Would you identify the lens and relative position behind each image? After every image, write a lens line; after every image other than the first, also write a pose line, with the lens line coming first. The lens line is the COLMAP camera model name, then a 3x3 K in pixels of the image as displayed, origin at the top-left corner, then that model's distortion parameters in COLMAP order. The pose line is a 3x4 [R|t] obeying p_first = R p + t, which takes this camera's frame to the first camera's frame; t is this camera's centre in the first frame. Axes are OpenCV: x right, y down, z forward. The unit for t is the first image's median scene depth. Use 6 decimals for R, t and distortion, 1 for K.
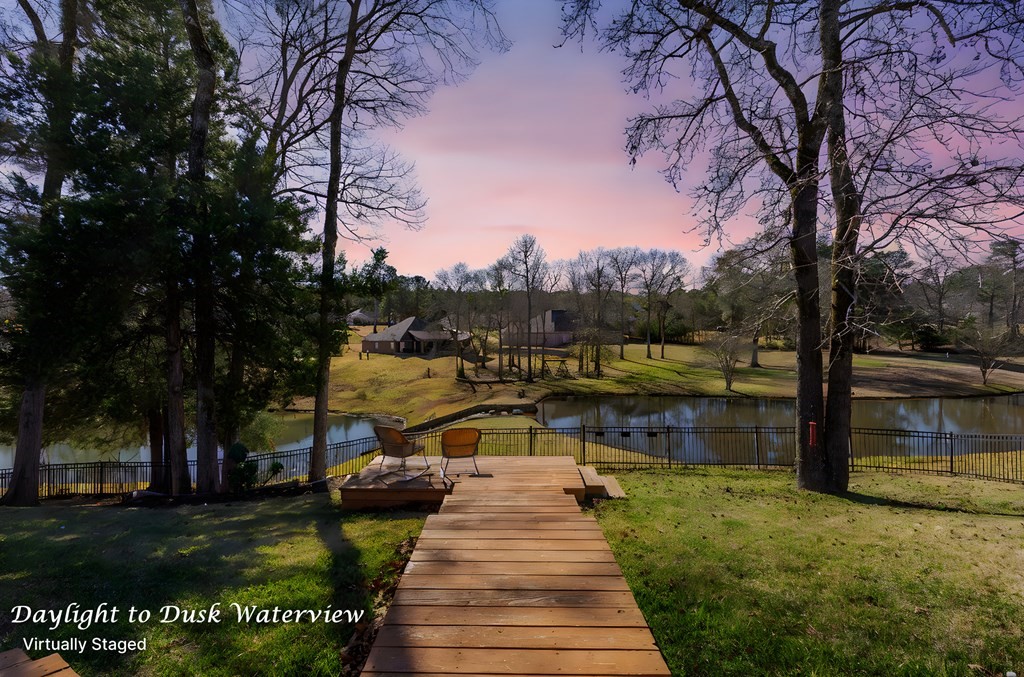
lens RADIAL K [[454.8, 0, 509.1], [0, 454.8, 335.4], [0, 0, 1]] dist [0.003921, 0.000332]
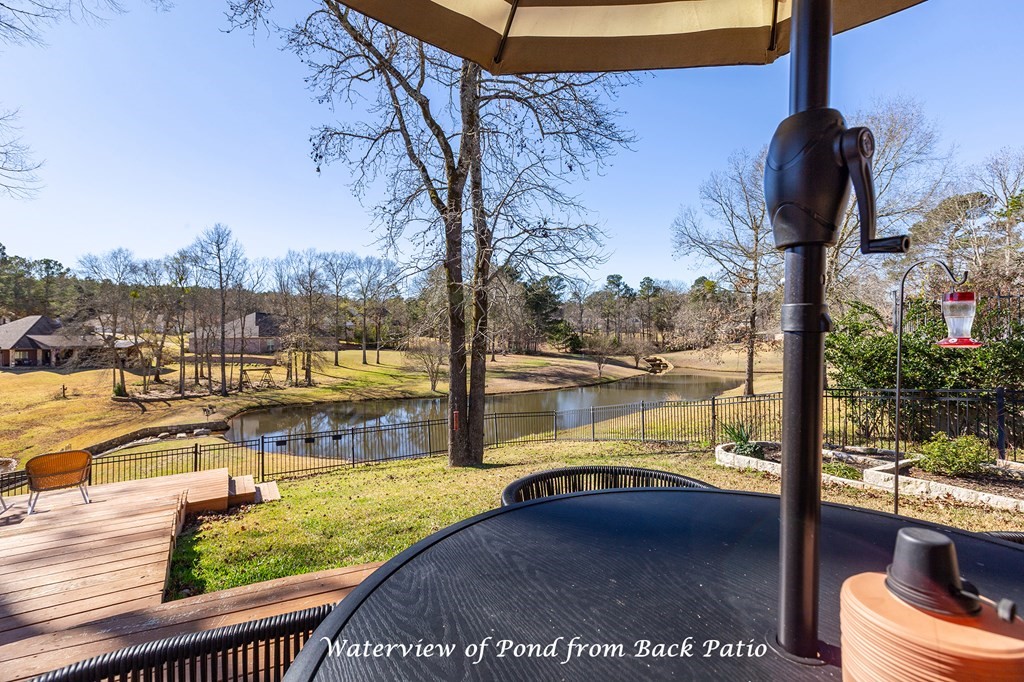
lens RADIAL K [[457.9, 0, 509.9], [0, 457.9, 337.5], [0, 0, 1]] dist [0.000412, 0.000494]
pose [[0.828584, 0.003371, 0.559854, 0.069459], [0.000998, 0.999971, -0.007497, -0.000172], [-0.559863, 0.006771, 0.828557, -0.097190]]
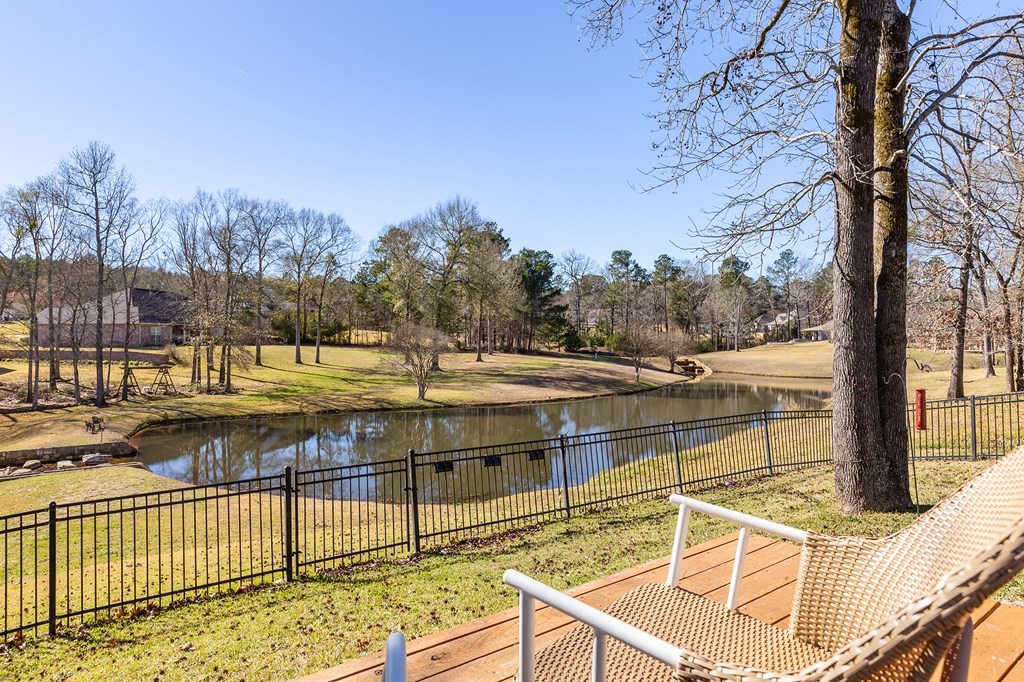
lens RADIAL K [[602.8, 0, 508.2], [0, 602.8, 337.2], [0, 0, 1]] dist [-0.002560, -0.000956]
pose [[0.777620, 0.011408, 0.628631, -0.149598], [-0.007522, 0.999933, -0.008842, 0.115571], [-0.628690, 0.002147, 0.777653, 0.612325]]
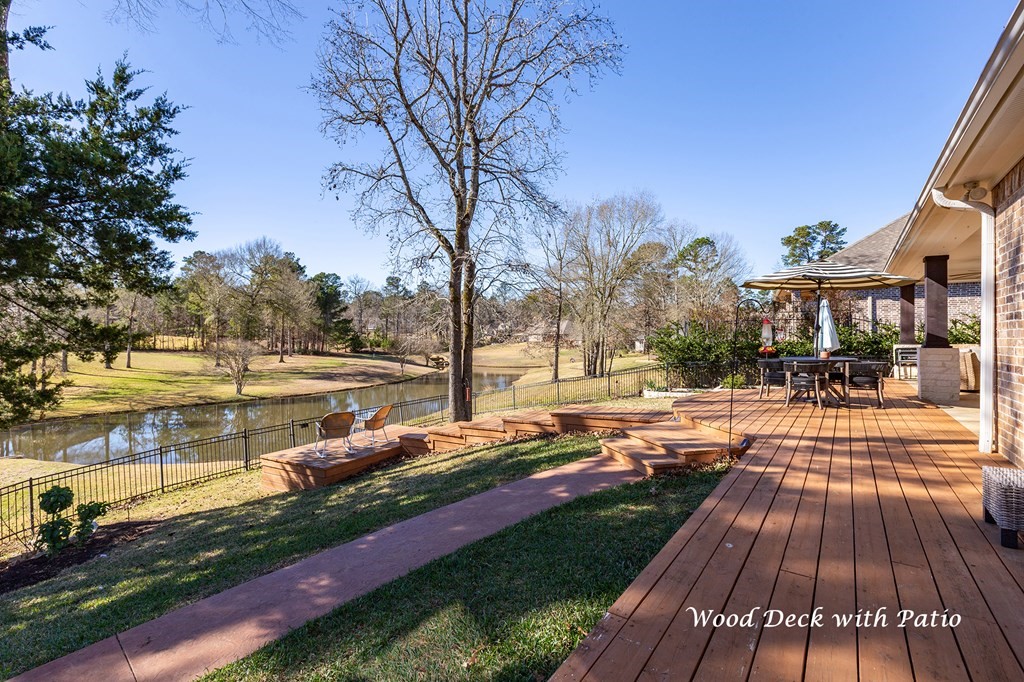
lens RADIAL K [[459.0, 0, 508.0], [0, 459.0, 338.2], [0, 0, 1]] dist [0.001532, 0.001141]
pose [[0.448548, 0.006907, 0.893732, -0.737623], [-0.001922, 0.999975, -0.006764, 0.004677], [-0.893757, 0.001316, 0.448550, 0.029383]]
